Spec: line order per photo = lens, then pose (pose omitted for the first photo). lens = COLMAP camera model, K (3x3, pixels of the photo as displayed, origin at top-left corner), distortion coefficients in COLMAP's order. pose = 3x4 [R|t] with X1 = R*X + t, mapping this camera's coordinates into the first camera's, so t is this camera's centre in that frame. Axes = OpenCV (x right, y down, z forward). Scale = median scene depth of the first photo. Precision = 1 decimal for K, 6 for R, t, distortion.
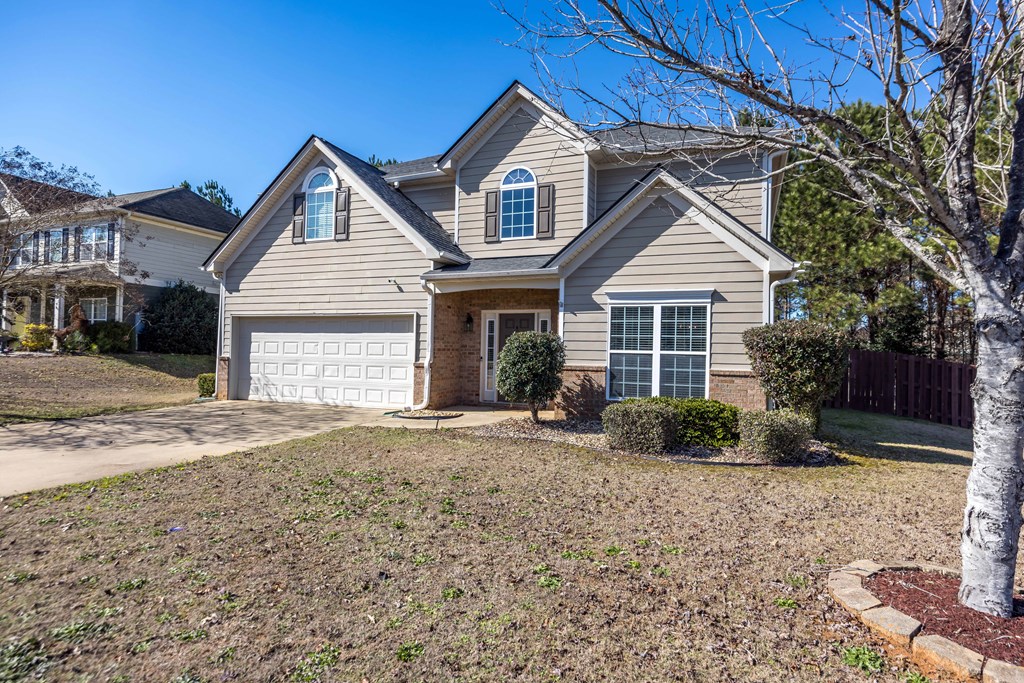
lens RADIAL K [[400.6, 0, 514.7], [0, 400.6, 340.4], [0, 0, 1]] dist [0.003635, -0.000939]
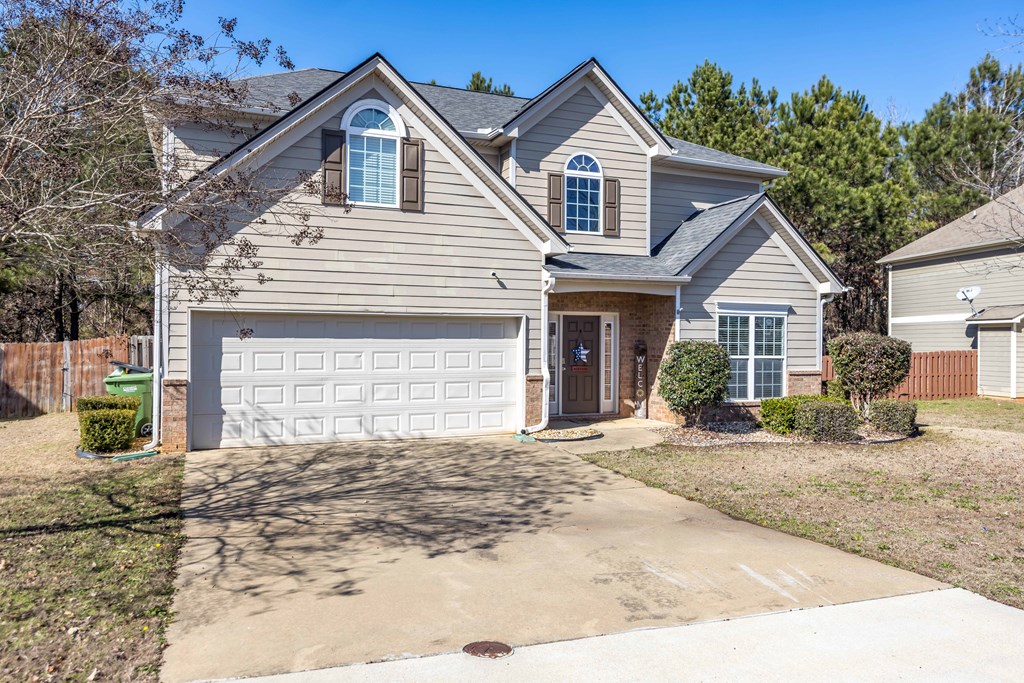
lens RADIAL K [[502.9, 0, 510.1], [0, 502.9, 349.0], [0, 0, 1]] dist [-0.001678, -0.000677]
pose [[0.843989, -0.016143, 0.536117, -0.767440], [-0.000047, 0.999545, 0.030172, -0.027828], [-0.536360, -0.025490, 0.843604, 0.130358]]
